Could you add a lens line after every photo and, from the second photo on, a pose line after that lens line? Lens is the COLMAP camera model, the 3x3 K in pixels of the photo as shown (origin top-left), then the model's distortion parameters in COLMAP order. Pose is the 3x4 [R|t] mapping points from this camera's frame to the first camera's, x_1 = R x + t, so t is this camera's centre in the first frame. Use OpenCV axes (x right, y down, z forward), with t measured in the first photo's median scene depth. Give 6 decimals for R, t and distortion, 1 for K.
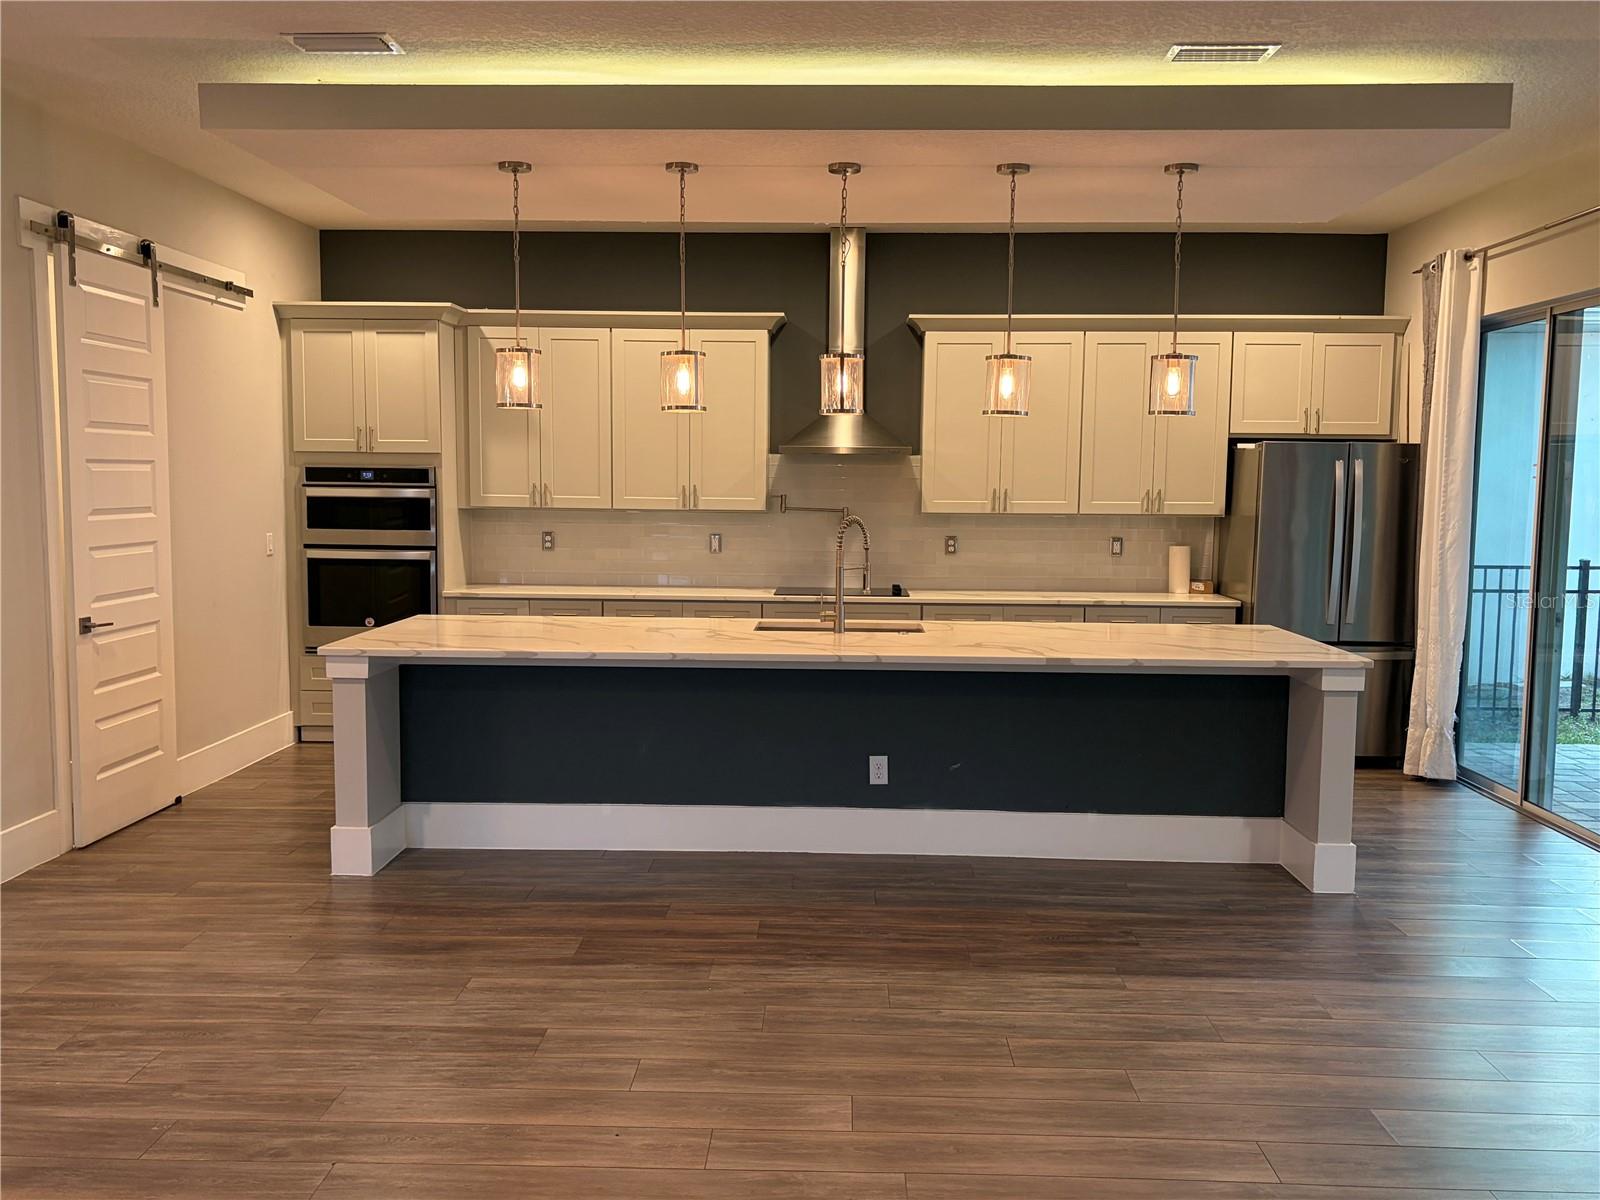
lens RADIAL K [[1387.7, 0, 800.0], [0, 1387.7, 600.0], [0, 0, 1]] dist [0.039051, -0.016392]
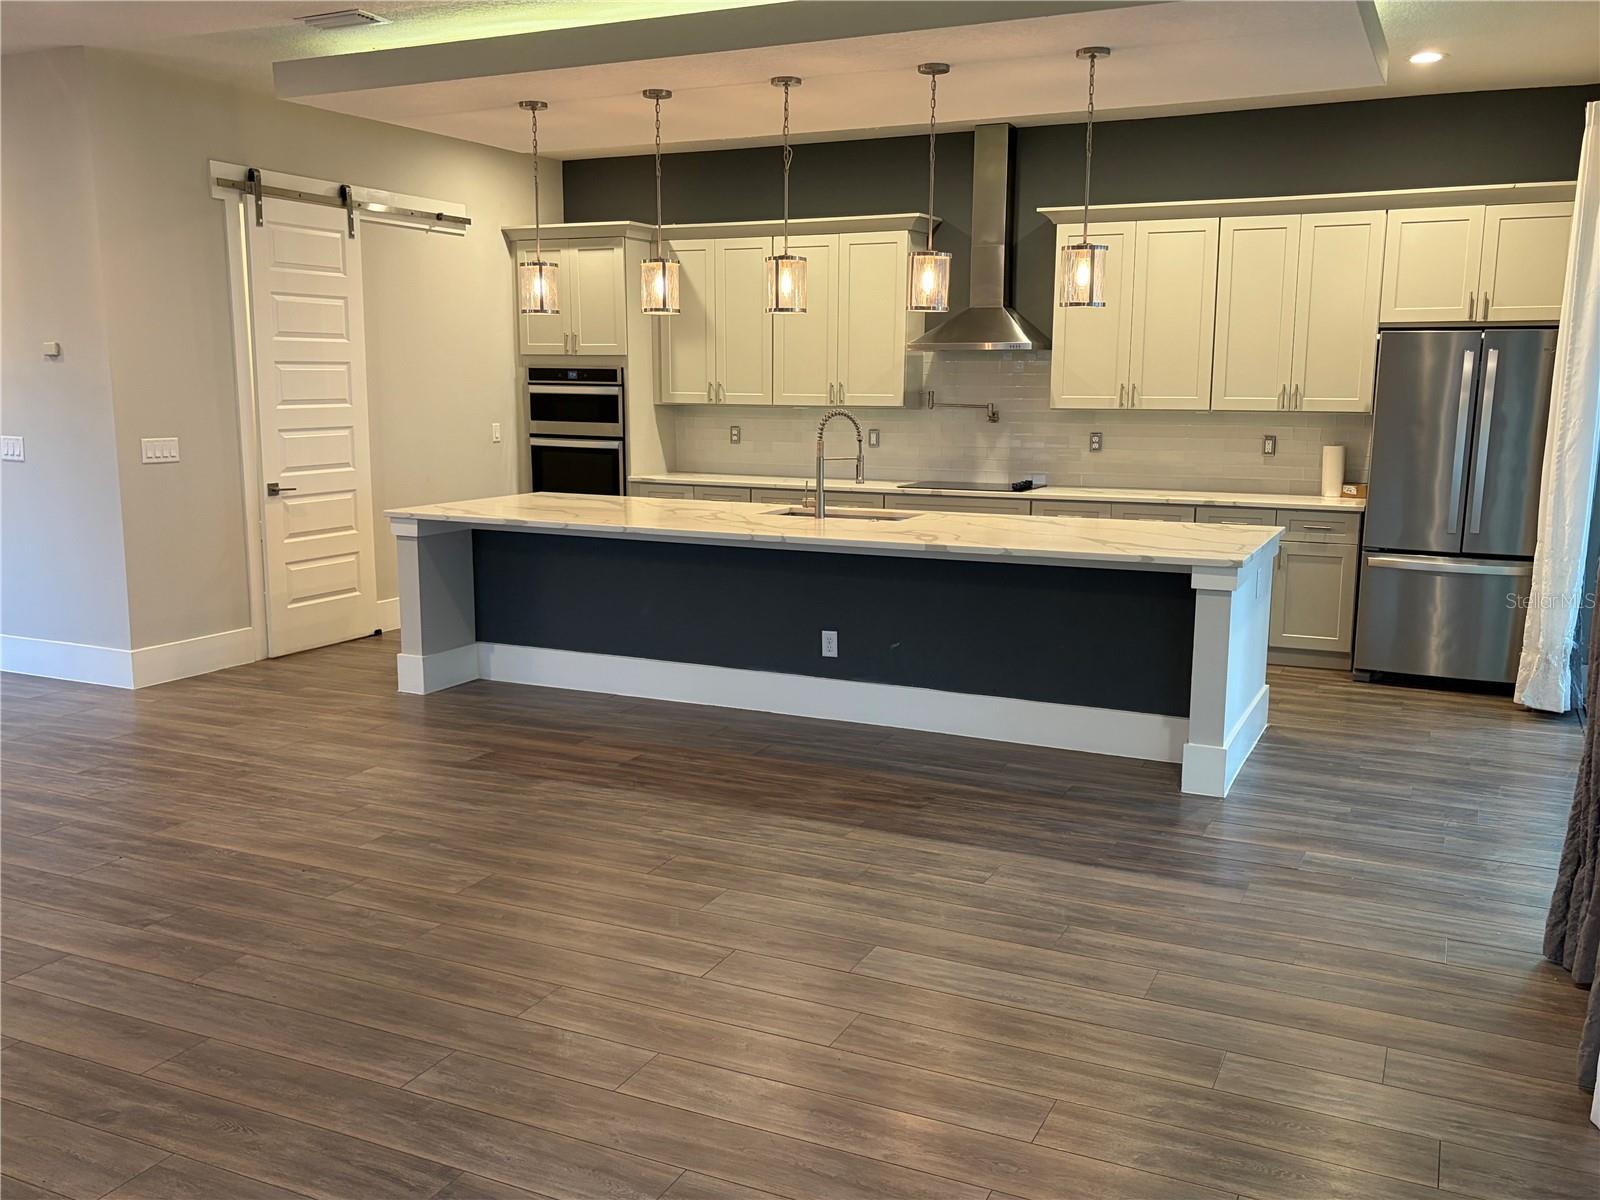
lens RADIAL K [[1388.9, 0, 800.0], [0, 1388.9, 600.0], [0, 0, 1]] dist [0.132252, -0.255744]
pose [[0.914605, 0.058869, -0.400039, 0.428853], [-0.031167, 0.996666, 0.075408, 0.005809], [0.403145, -0.056501, 0.913390, -0.010058]]
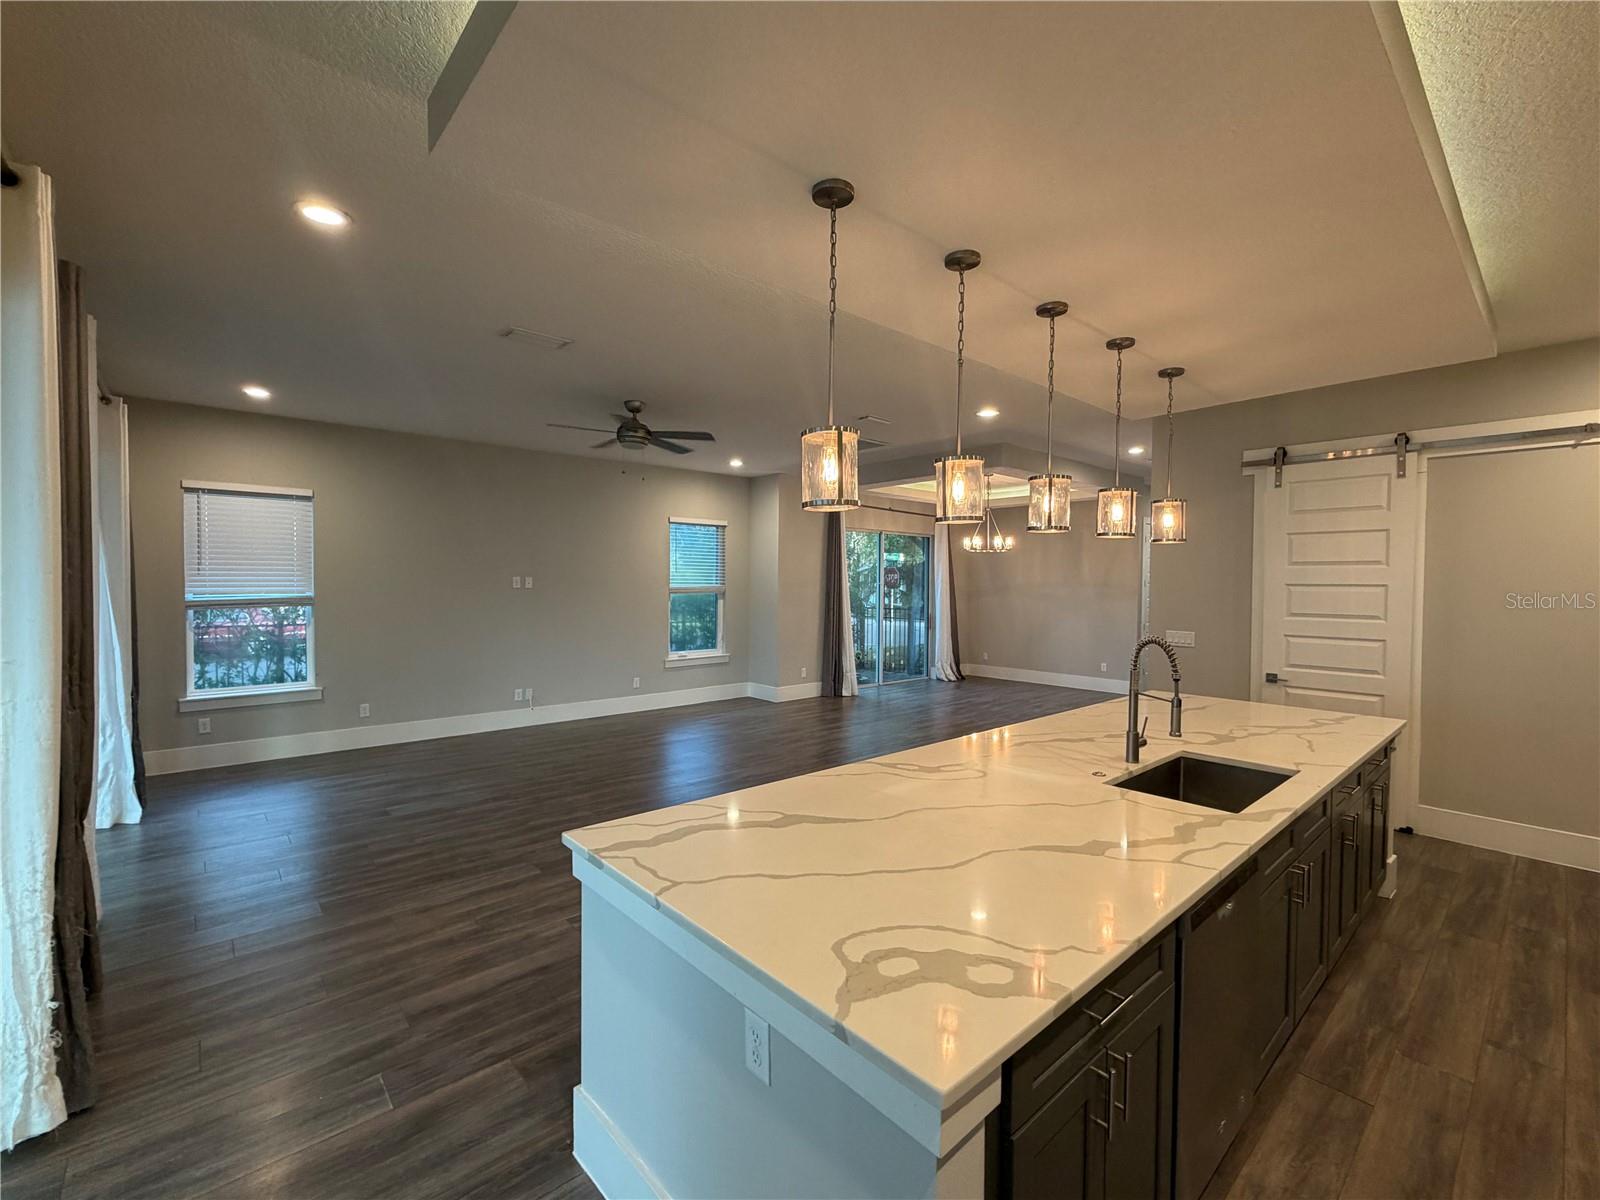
lens RADIAL K [[689.0, 0, 800.0], [0, 689.0, 600.0], [0, 0, 1]] dist [-0.002576, -0.000053]
pose [[-0.729094, 0.001314, -0.684413, 0.466243], [-0.076475, 0.993580, 0.083375, -0.096415], [0.680128, 0.113128, -0.724312, 1.097393]]
